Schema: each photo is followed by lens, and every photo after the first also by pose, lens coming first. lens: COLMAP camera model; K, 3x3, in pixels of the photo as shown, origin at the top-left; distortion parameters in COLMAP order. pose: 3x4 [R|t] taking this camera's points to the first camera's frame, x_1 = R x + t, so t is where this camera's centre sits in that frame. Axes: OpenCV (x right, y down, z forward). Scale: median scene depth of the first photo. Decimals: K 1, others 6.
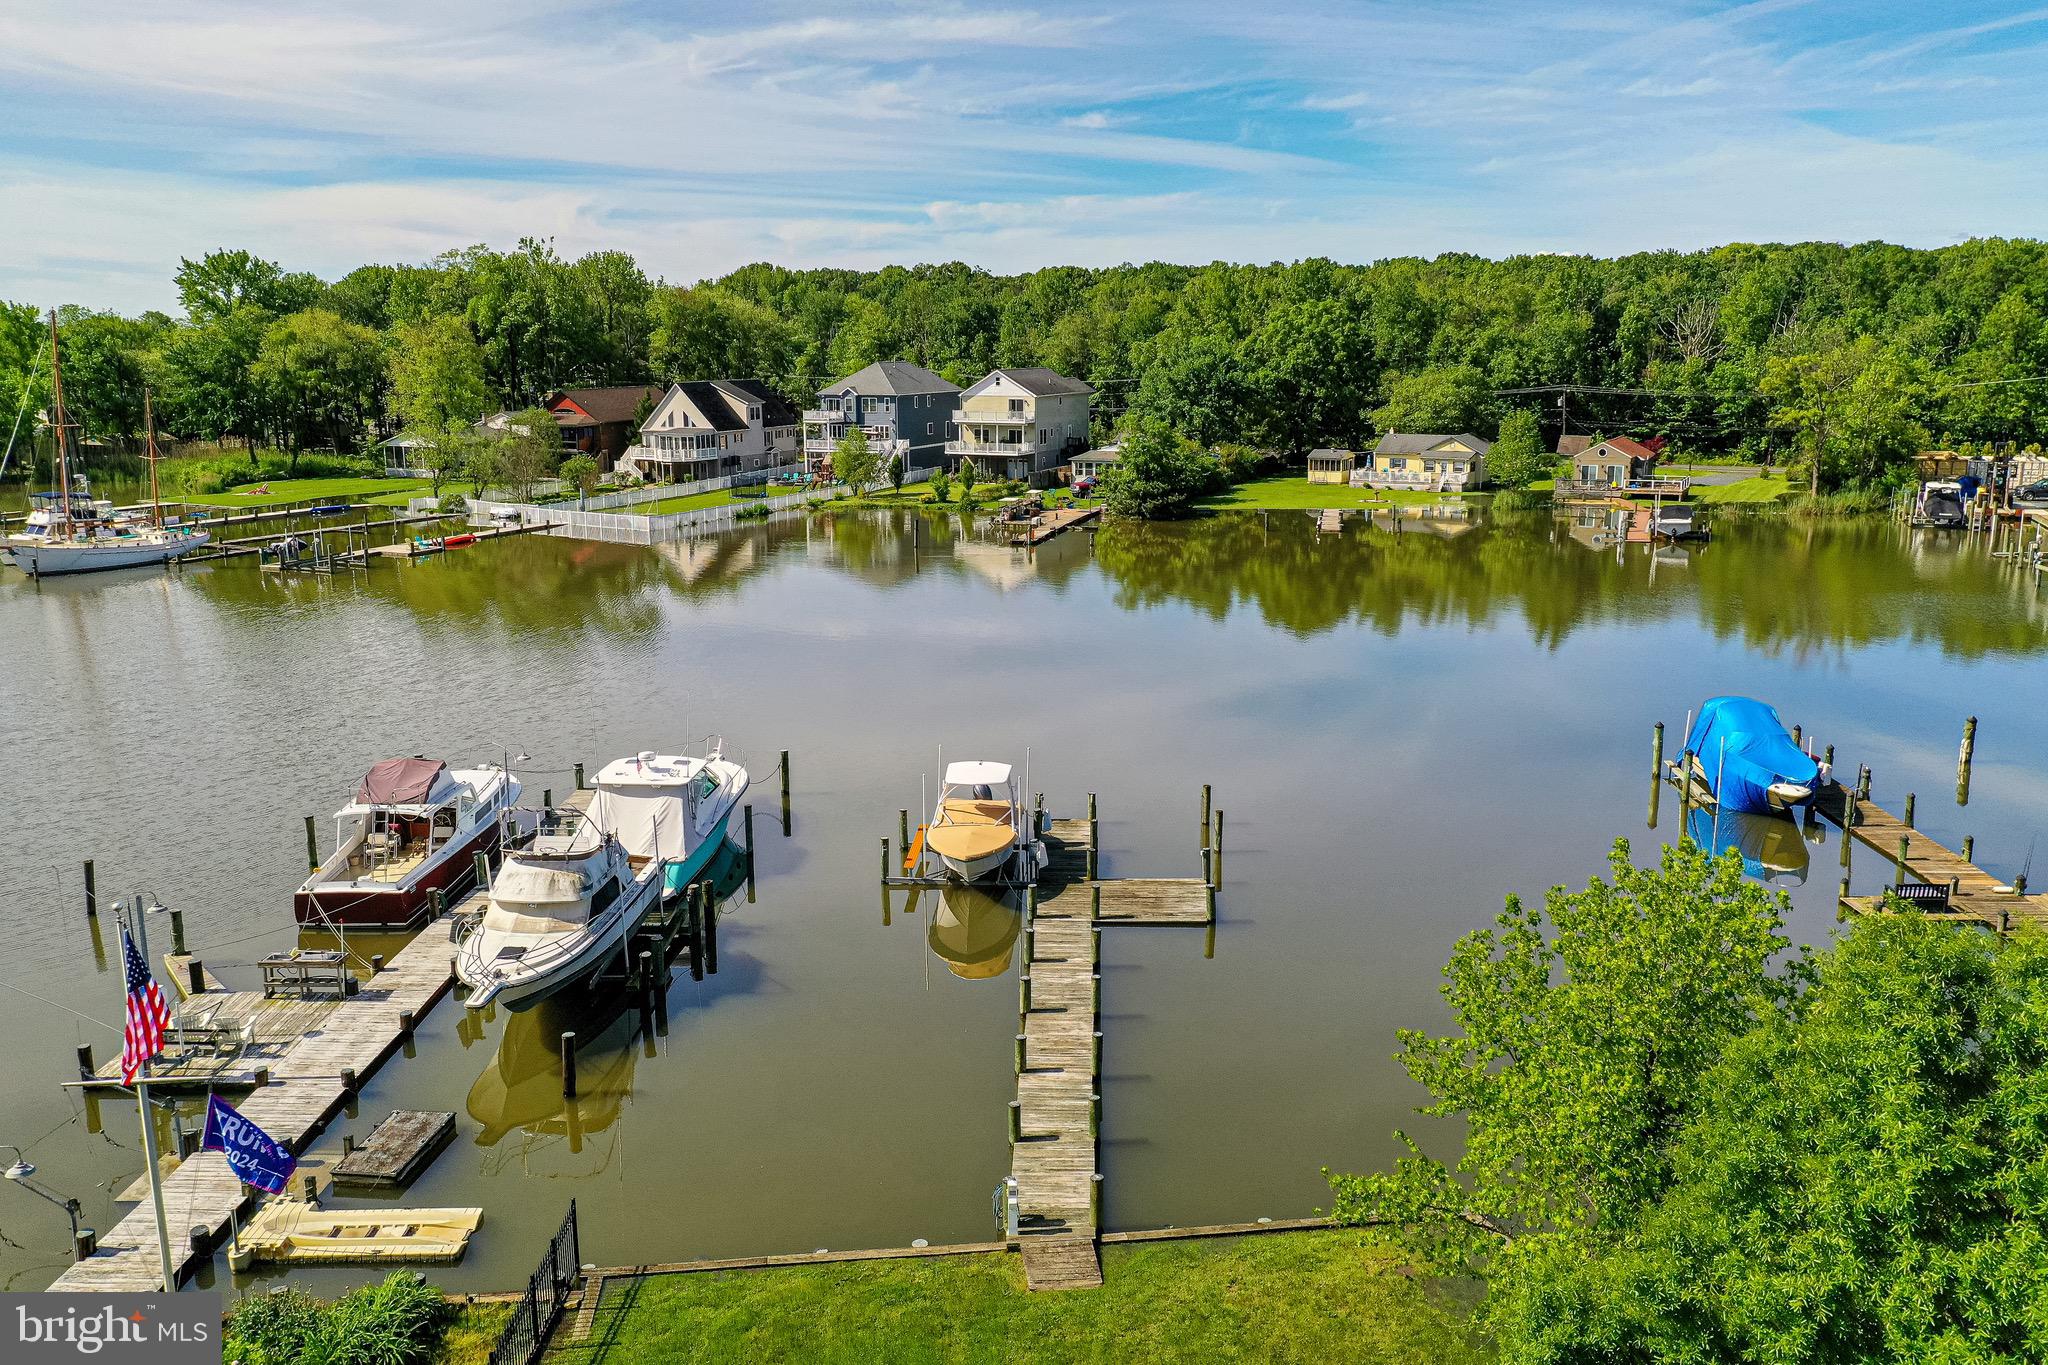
lens RADIAL K [[1620.5, 0, 1024.1], [0, 1620.5, 672.4], [0, 0, 1]] dist [0.004529, -0.004089]
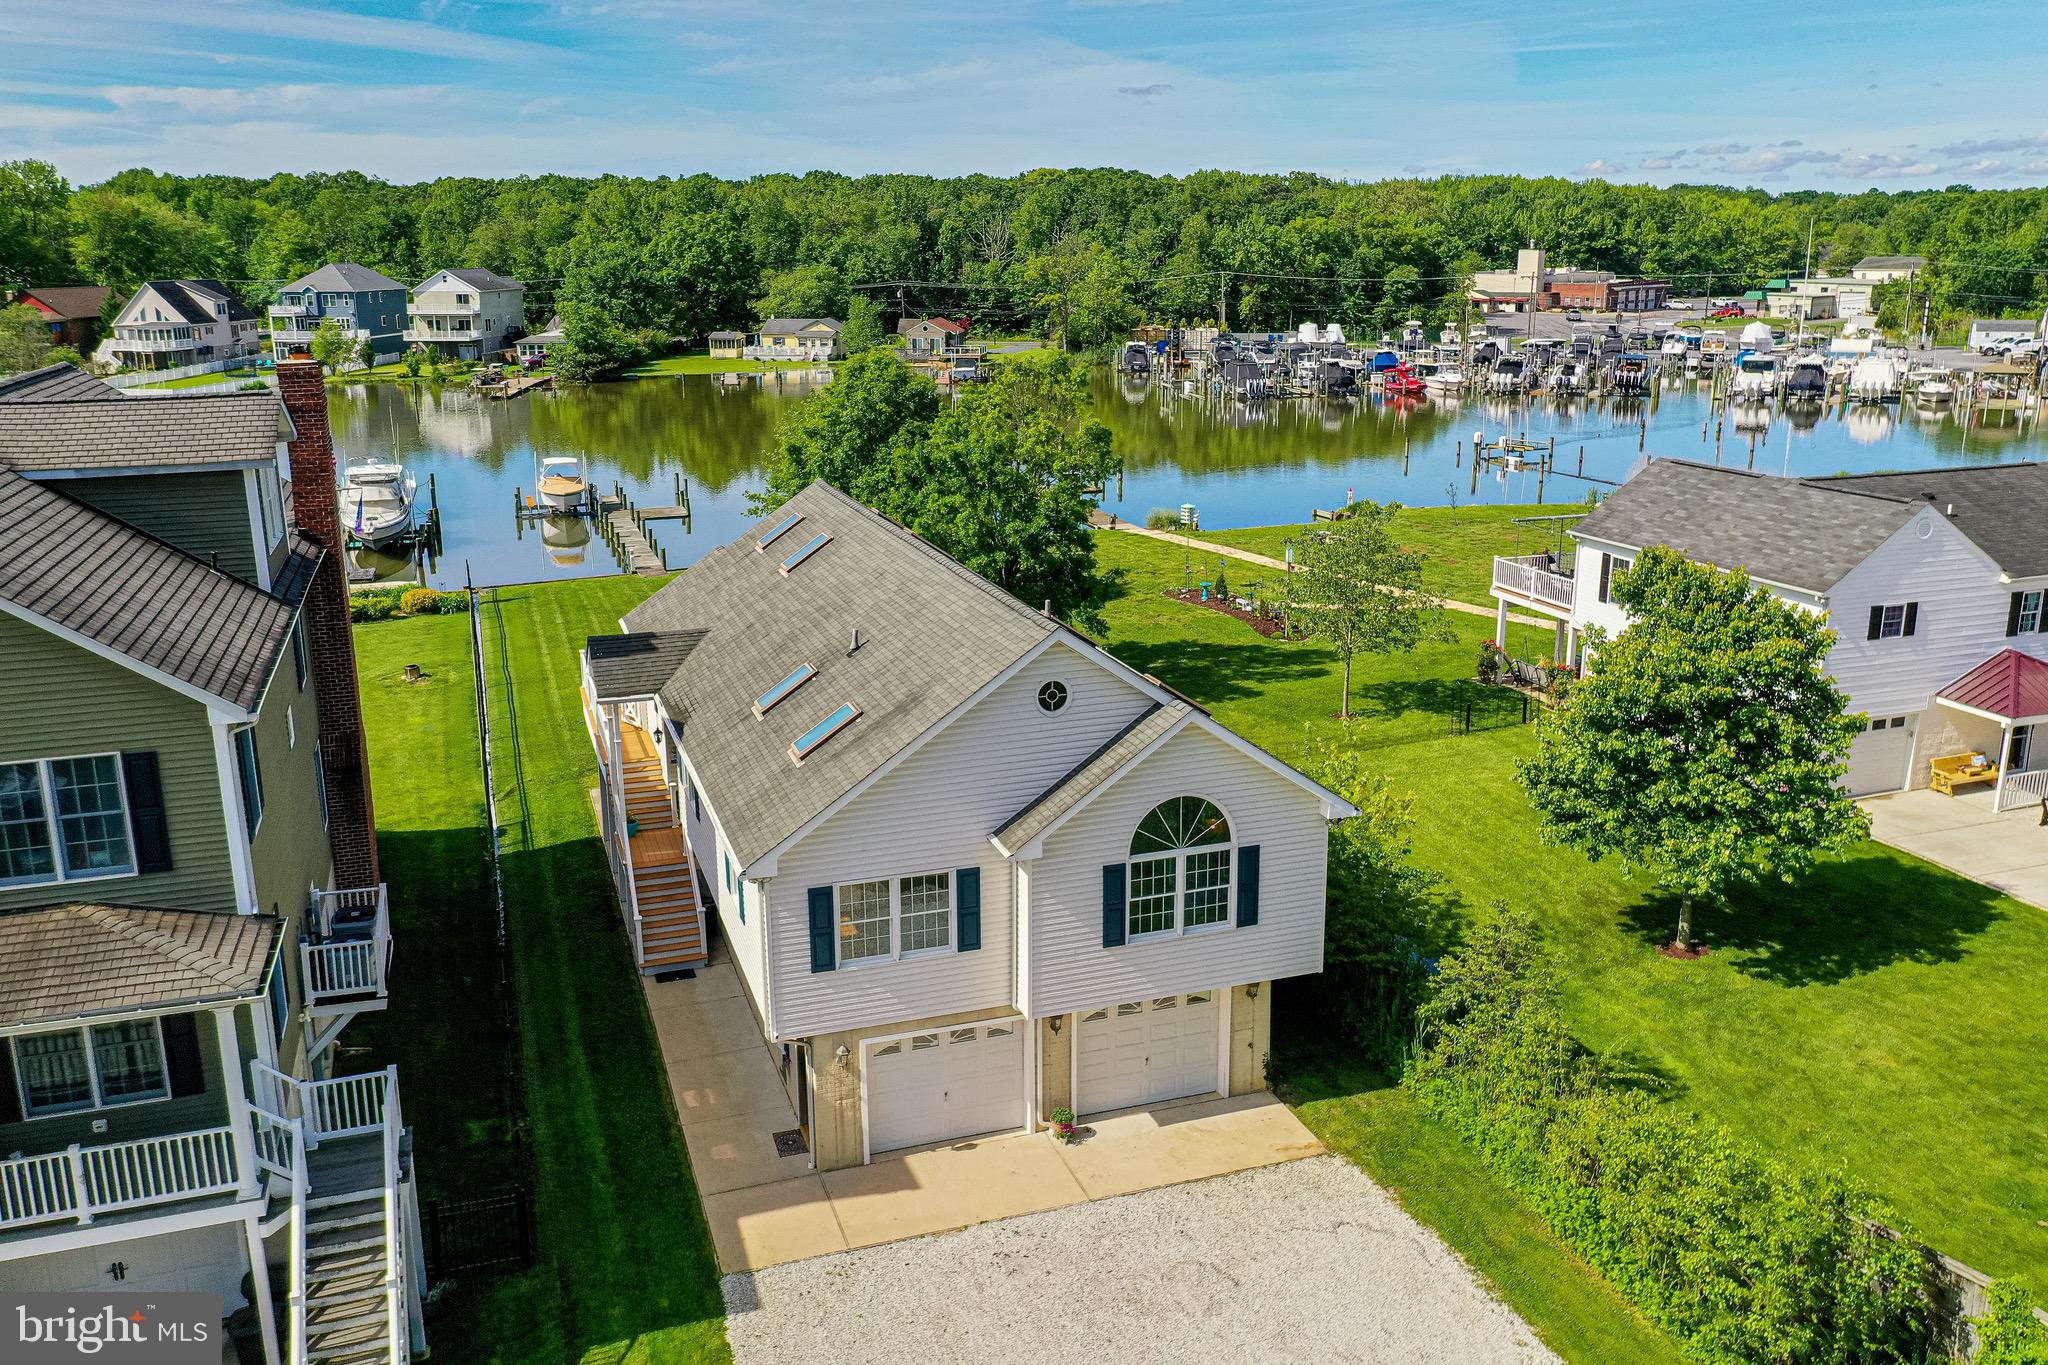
lens RADIAL K [[1620.5, 0, 1035.2], [0, 1620.5, 663.3], [0, 0, 1]] dist [0.004529, -0.004089]
pose [[0.931890, -0.088773, 0.351711, -0.056106], [0.072016, 0.995569, 0.060472, 0.062641], [-0.355521, -0.031024, 0.934153, -0.287047]]
